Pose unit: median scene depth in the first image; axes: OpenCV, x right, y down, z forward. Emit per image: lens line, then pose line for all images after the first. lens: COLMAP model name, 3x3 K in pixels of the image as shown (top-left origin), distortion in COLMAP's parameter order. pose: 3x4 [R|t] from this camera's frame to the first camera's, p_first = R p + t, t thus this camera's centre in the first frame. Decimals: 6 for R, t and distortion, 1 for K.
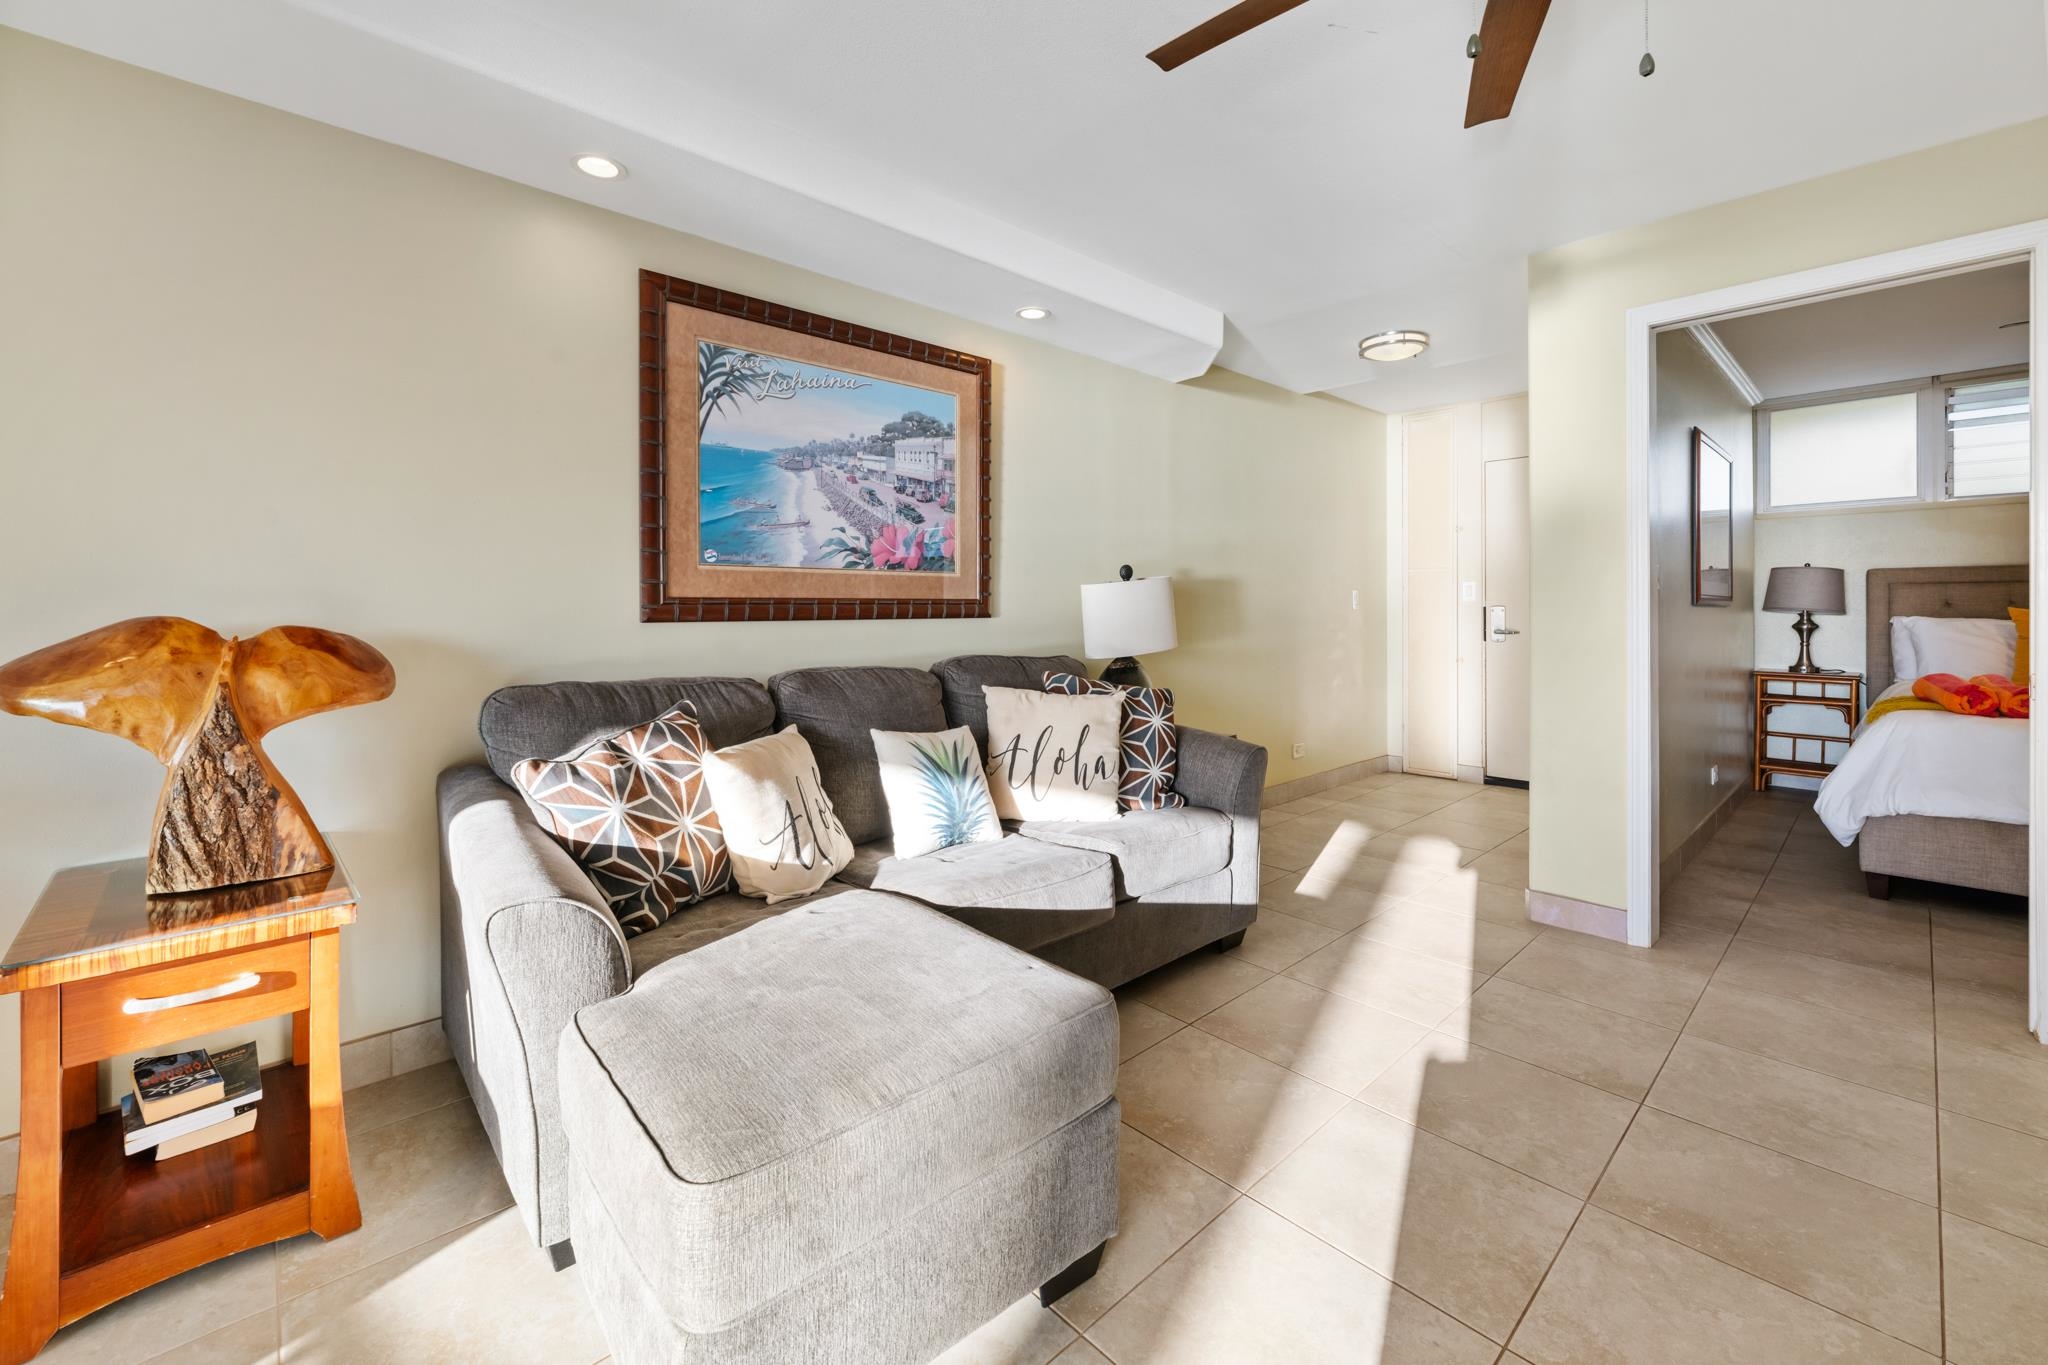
lens RADIAL K [[840.1, 0, 1016.8], [0, 840.1, 633.7], [0, 0, 1]] dist [0.000057, -0.000111]
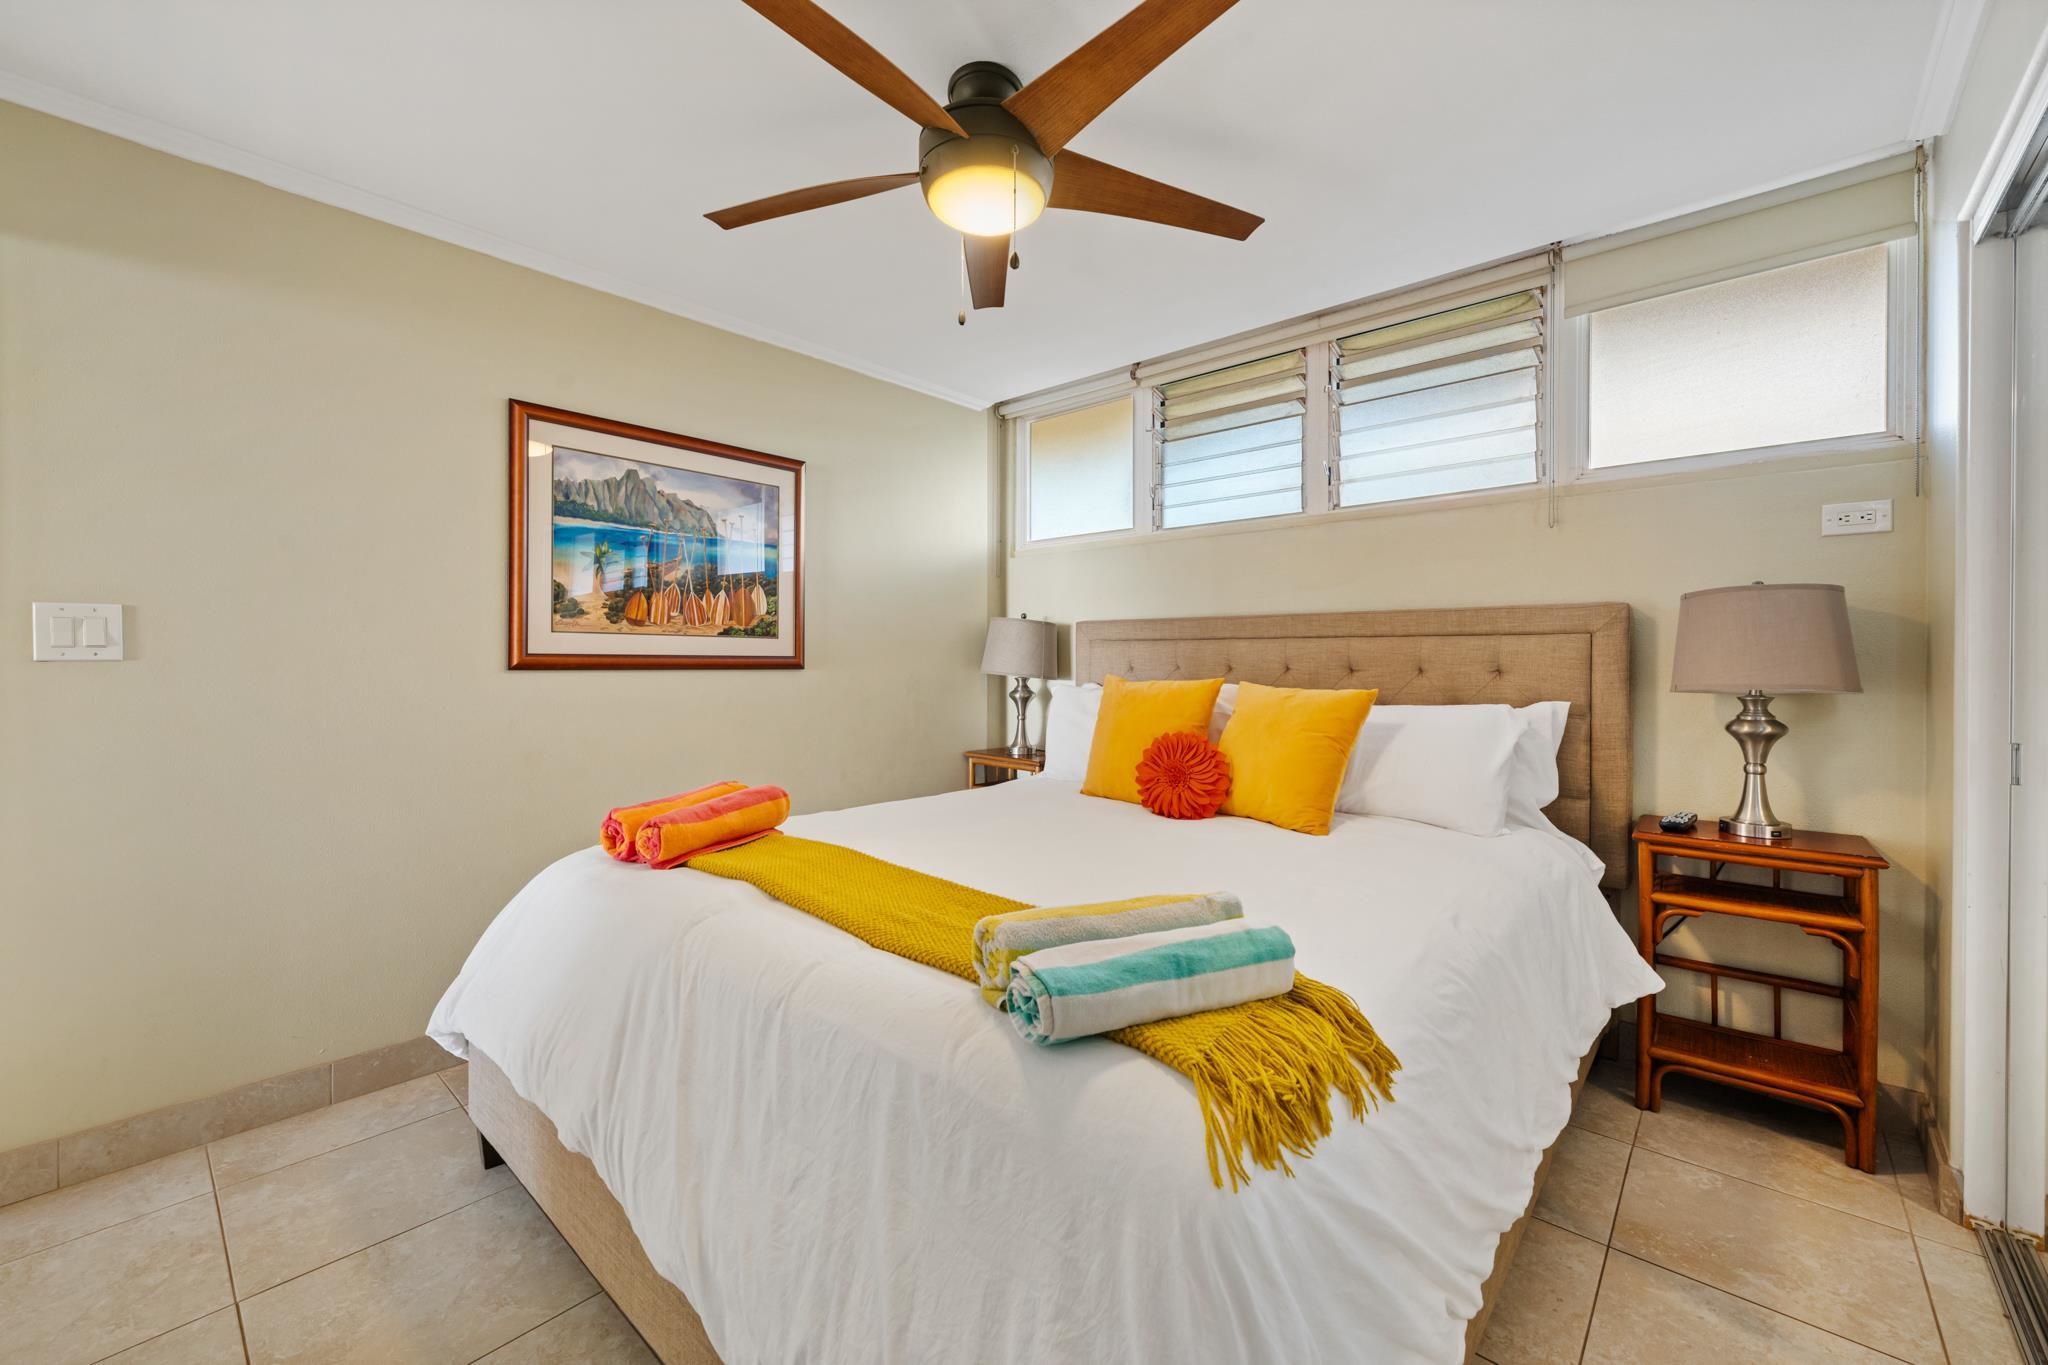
lens RADIAL K [[819.2, 0, 1024.0], [0, 819.2, 682.5], [0, 0, 1]] dist [-0.001184, -0.000124]
pose [[0.995039, 0.021882, 0.097052, 0.905589], [-0.021761, 0.999761, -0.002312, -0.018221], [-0.097080, 0.000189, 0.995277, 0.262890]]
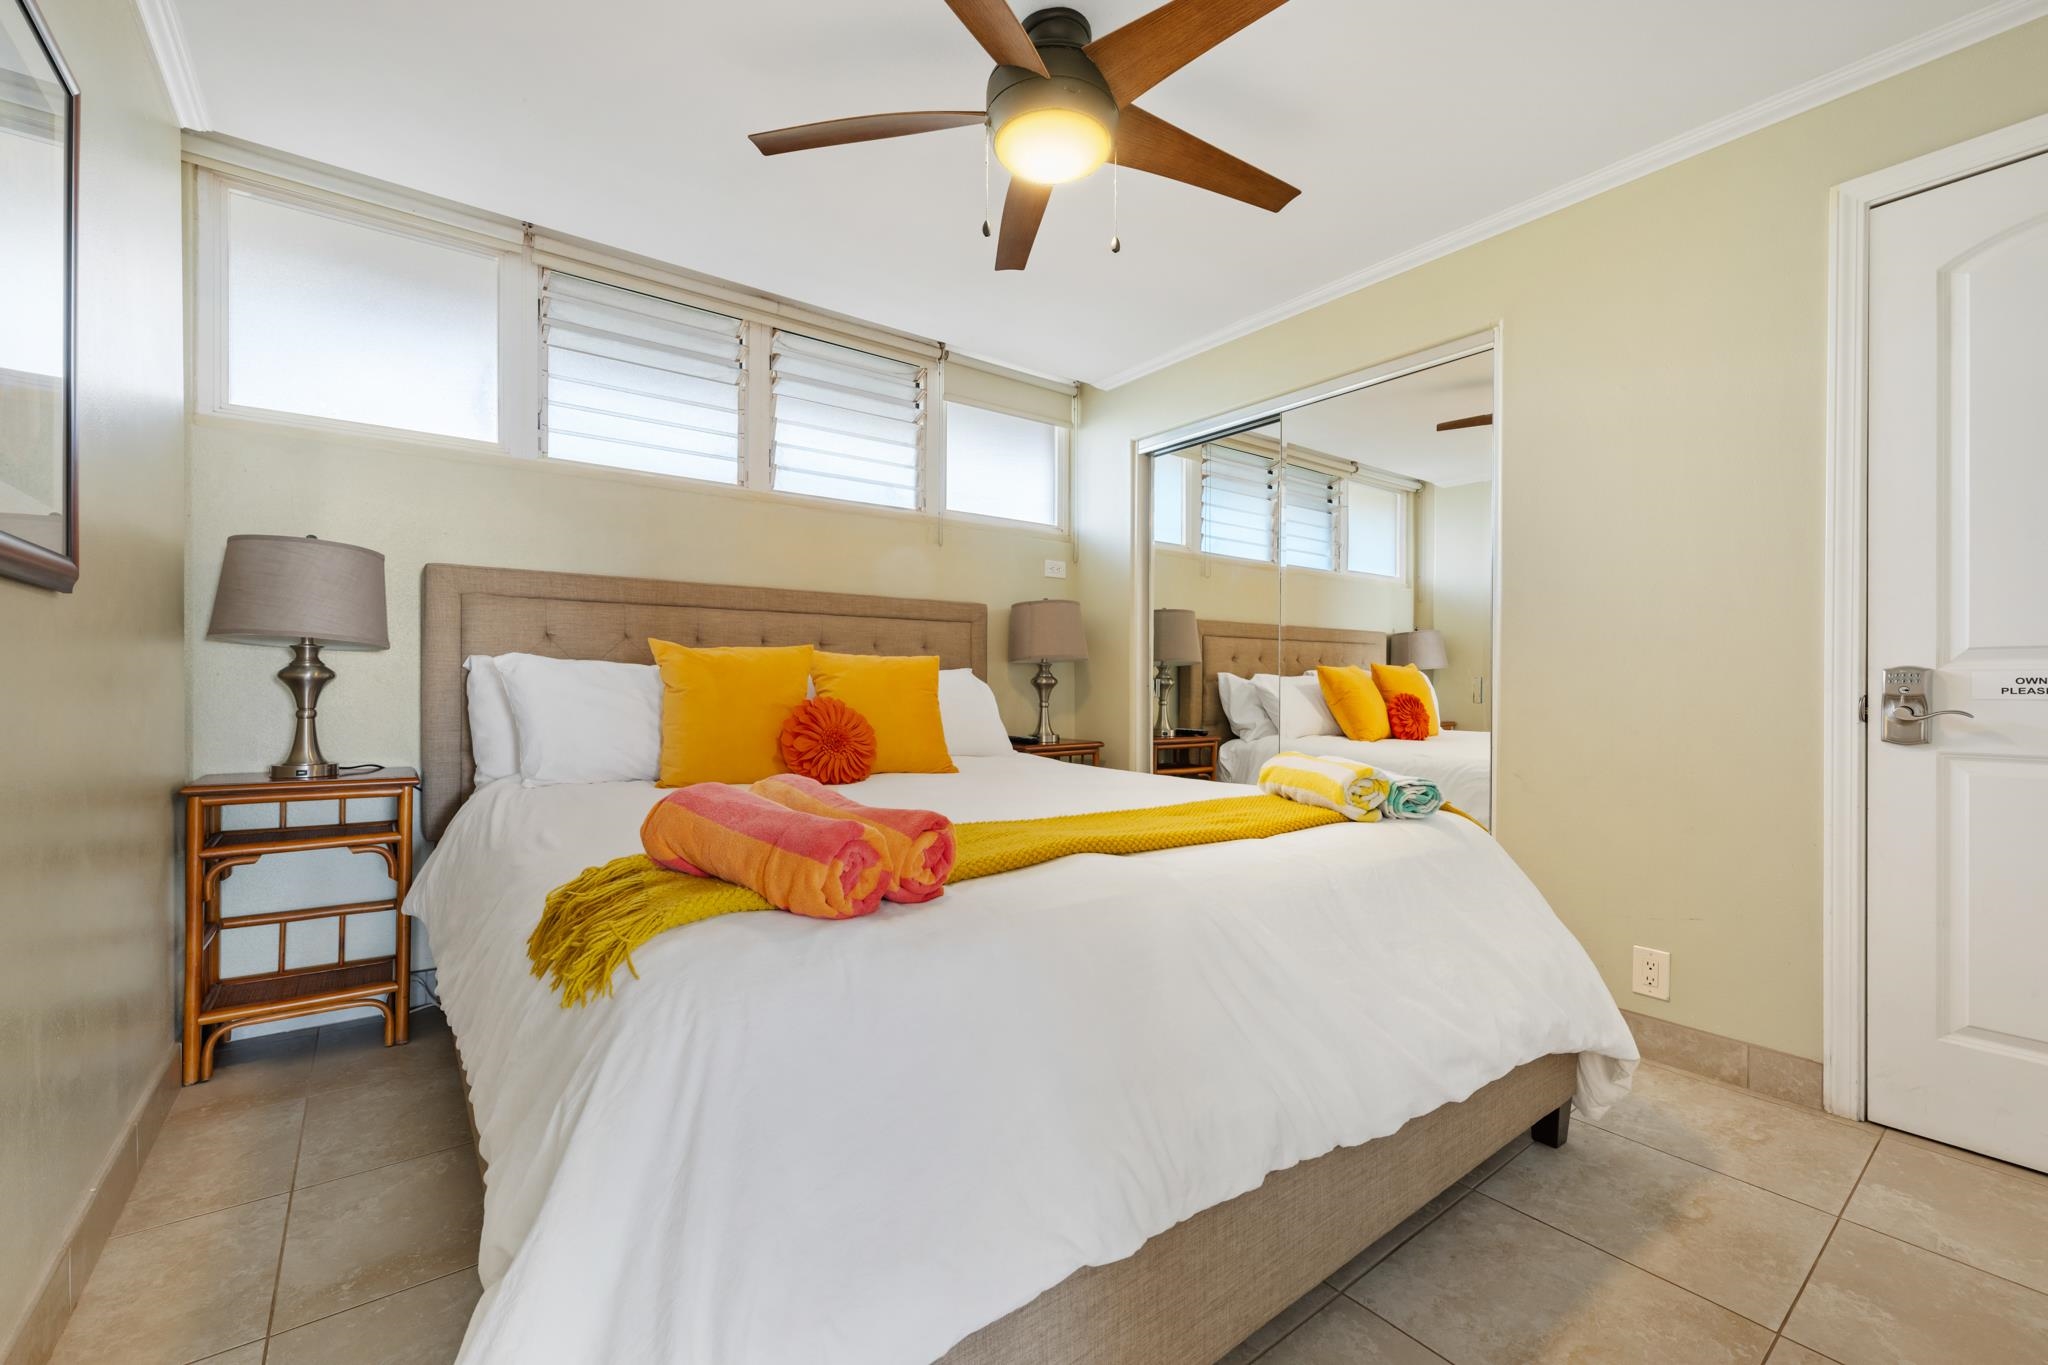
lens RADIAL K [[834.8, 0, 1024.0], [0, 834.8, 682.5], [0, 0, 1]] dist [-0.000145, -0.000248]
pose [[0.084217, 0.011043, 0.996386, 0.553979], [0.015068, 0.999810, -0.012354, 0.007217], [-0.996334, 0.016054, 0.084035, 0.610859]]
